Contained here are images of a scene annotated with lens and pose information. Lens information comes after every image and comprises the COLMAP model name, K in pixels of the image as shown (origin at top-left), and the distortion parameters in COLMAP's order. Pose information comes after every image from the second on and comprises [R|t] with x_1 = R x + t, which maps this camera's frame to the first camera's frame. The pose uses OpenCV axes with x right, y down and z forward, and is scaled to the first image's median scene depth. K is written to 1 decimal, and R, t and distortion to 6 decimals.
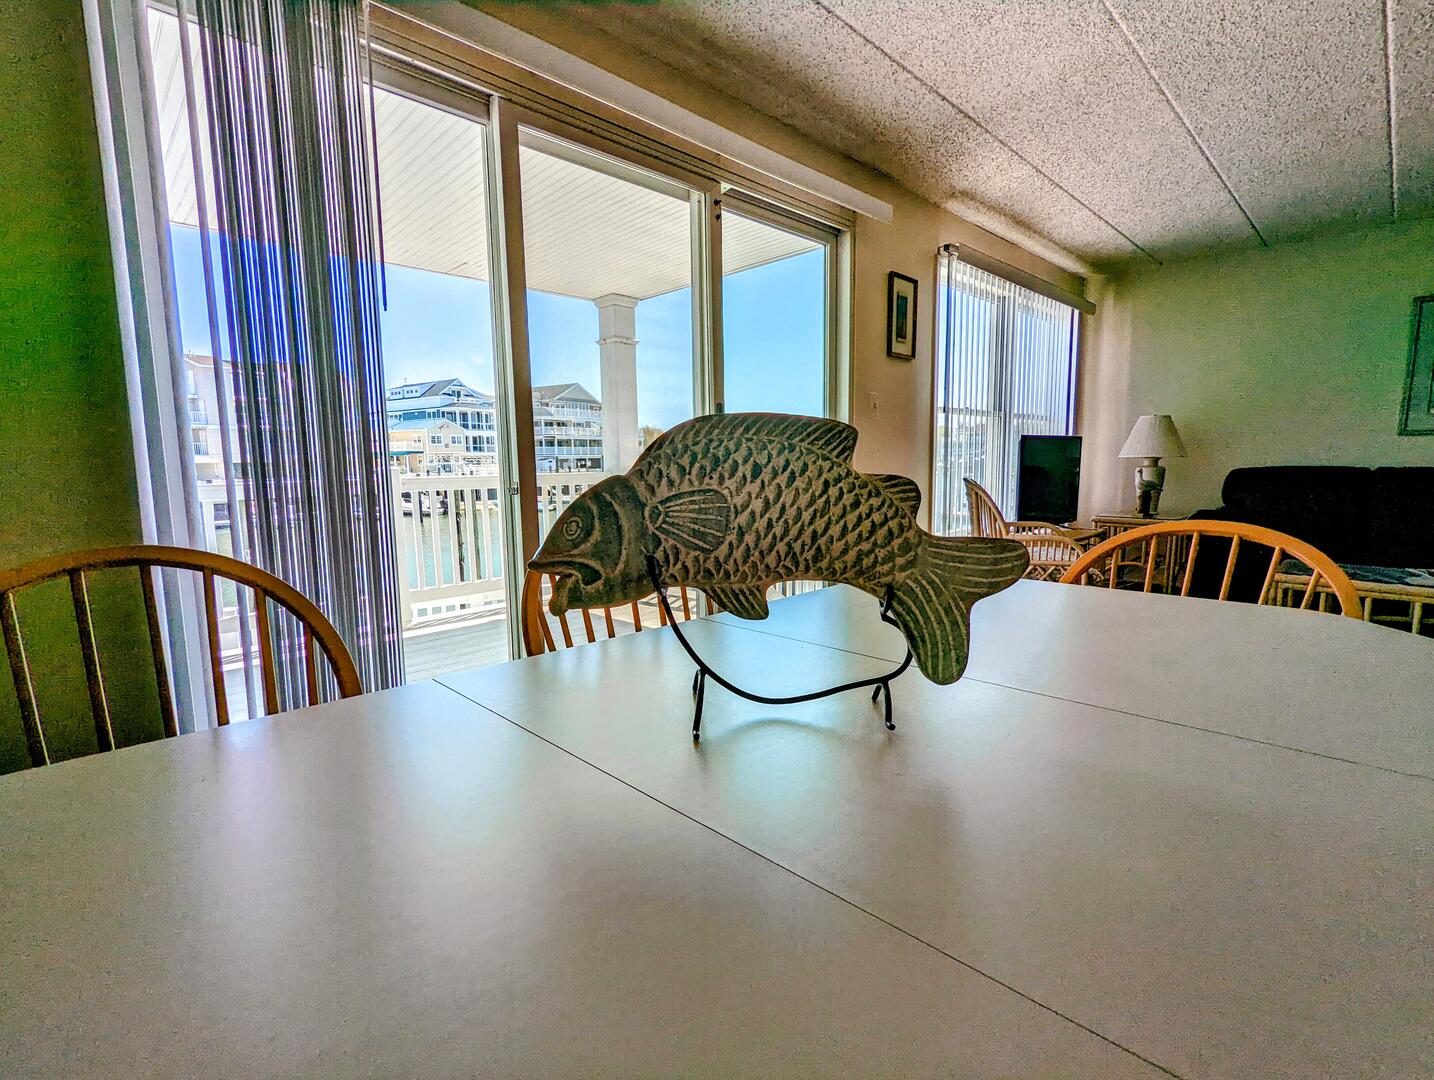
lens RADIAL K [[681.3, 0, 721.4], [0, 681.3, 538.9], [0, 0, 1]] dist [-0.000631, -0.000138]
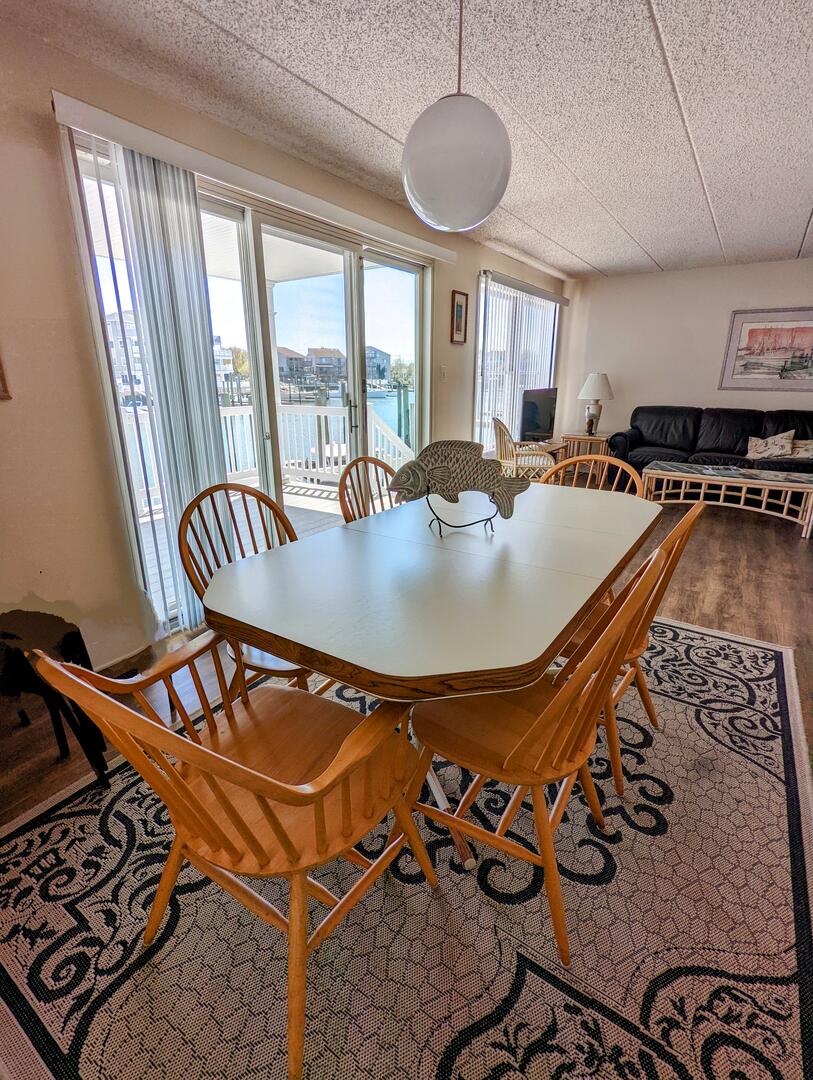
lens RADIAL K [[513.1, 0, 403.5], [0, 513.1, 529.3], [0, 0, 1]] dist [-0.000631, -0.000138]
pose [[0.980849, -0.044489, 0.189622, -0.131499], [0.011195, 0.984831, 0.173156, -0.037742], [-0.194449, -0.167717, 0.966468, -0.275594]]
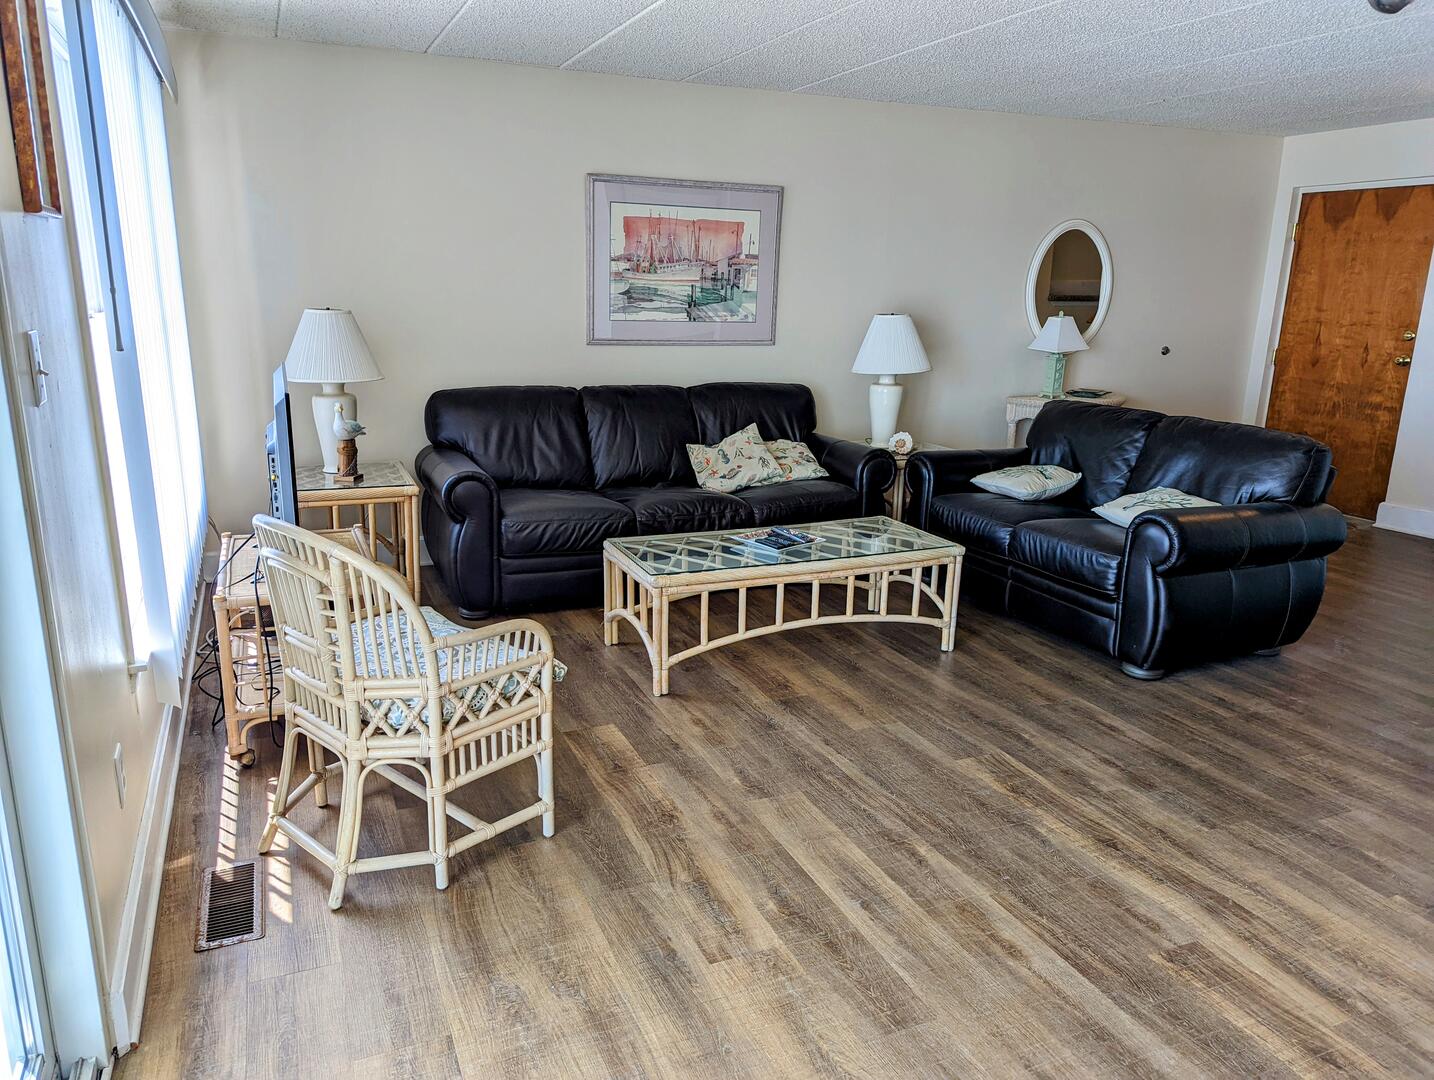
lens RADIAL K [[1017.0, 0, 714.7], [0, 1017.0, 540.5], [0, 0, 1]] dist [0.029311, -0.007751]
pose [[0.380169, -0.210590, 0.900624, -0.128378], [0.086480, 0.977562, 0.192076, -0.173084], [-0.920865, 0.004864, 0.389850, 0.452416]]
